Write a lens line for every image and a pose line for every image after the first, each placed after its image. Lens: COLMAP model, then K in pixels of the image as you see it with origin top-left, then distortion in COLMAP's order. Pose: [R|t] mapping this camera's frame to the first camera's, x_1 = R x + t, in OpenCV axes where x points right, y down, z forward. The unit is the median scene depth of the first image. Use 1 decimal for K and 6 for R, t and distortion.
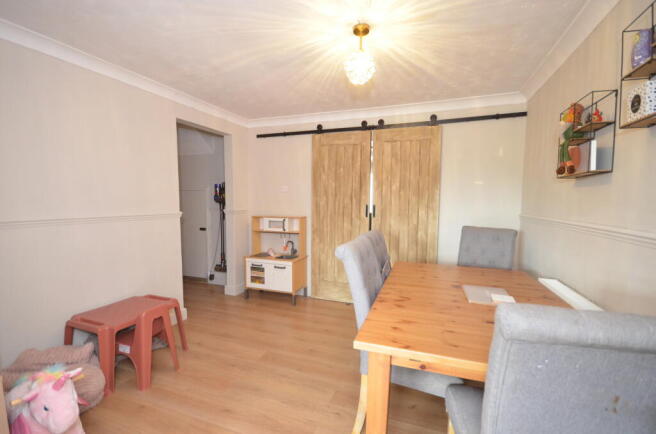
lens RADIAL K [[283.8, 0, 328.0], [0, 283.8, 217.0], [0, 0, 1]] dist [-0.000321, -0.000023]
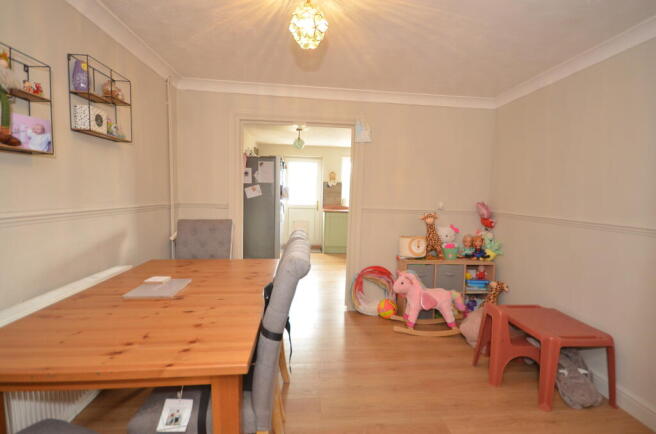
lens RADIAL K [[309.7, 0, 328.0], [0, 309.7, 217.0], [0, 0, 1]] dist [0.000001, -0.000022]
pose [[-0.898572, 0.008490, -0.438745, 0.389513], [-0.054864, 0.989794, 0.131518, -0.096373], [0.435384, 0.142249, -0.888935, 1.663061]]
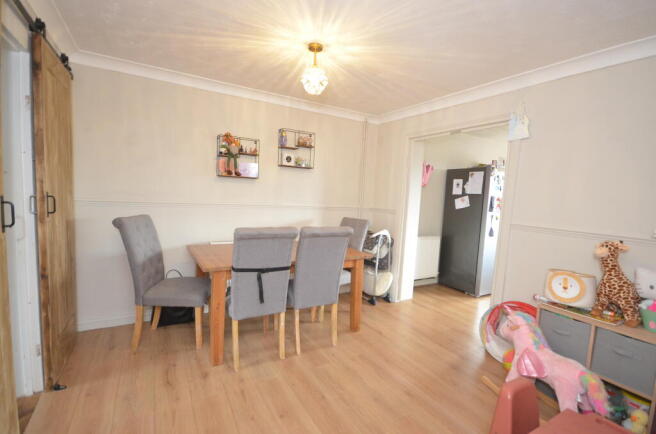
lens RADIAL K [[309.7, 0, 328.0], [0, 309.7, 217.0], [0, 0, 1]] dist [0.000001, -0.000022]
pose [[-0.764283, -0.088588, 0.638767, -0.690783], [-0.011706, 0.992262, 0.123607, -0.114544], [-0.644775, 0.086993, -0.759406, 1.738945]]
